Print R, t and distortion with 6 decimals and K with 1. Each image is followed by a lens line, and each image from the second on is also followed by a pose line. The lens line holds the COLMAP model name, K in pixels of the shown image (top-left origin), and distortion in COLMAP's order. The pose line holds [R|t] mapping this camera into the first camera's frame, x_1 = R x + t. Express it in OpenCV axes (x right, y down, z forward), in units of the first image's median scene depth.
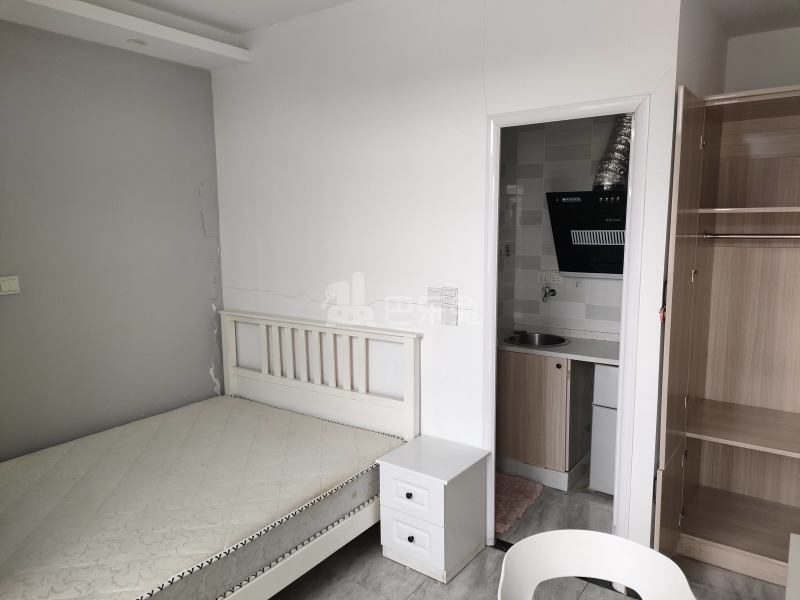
lens RADIAL K [[575.6, 0, 400.0], [0, 575.6, 300.0], [0, 0, 1]] dist [0.080606, -0.076805]
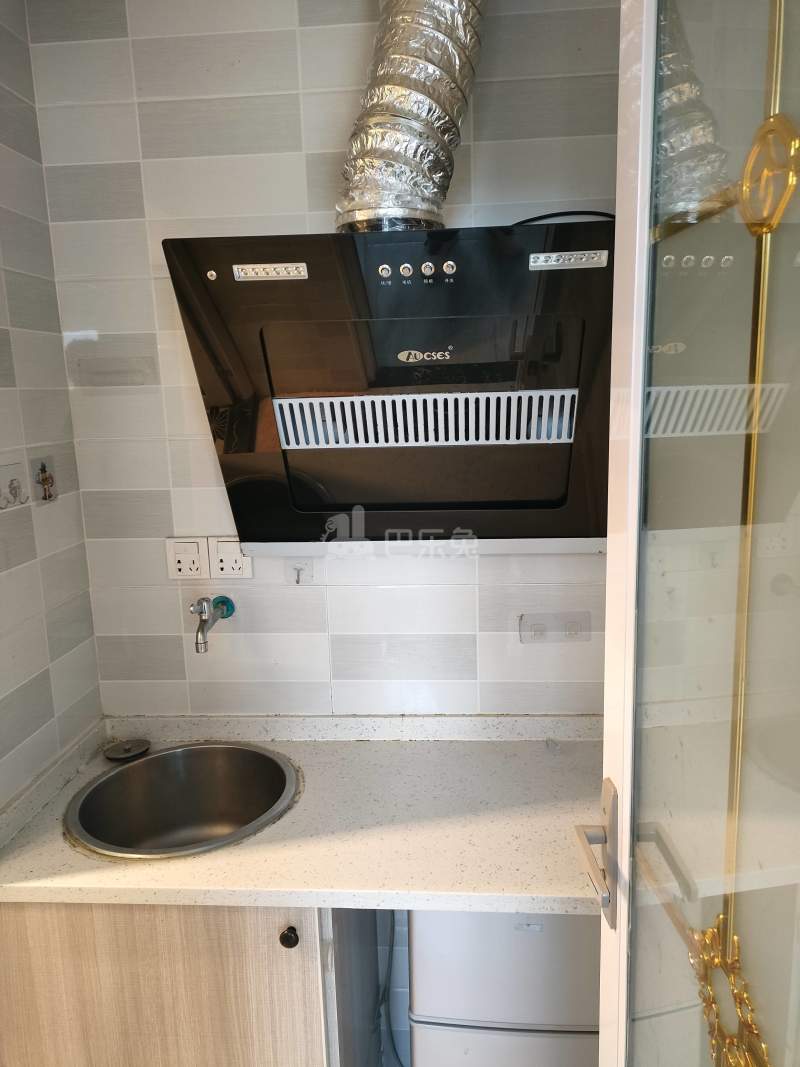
lens RADIAL K [[767.7, 0, 400.0], [0, 767.7, 533.5], [0, 0, 1]] dist [0.080606, -0.076805]
pose [[0.858006, -0.107612, 0.502240, 0.148522], [0.094557, 0.994187, 0.051481, -0.066130], [-0.504861, 0.003319, 0.863194, 0.619729]]
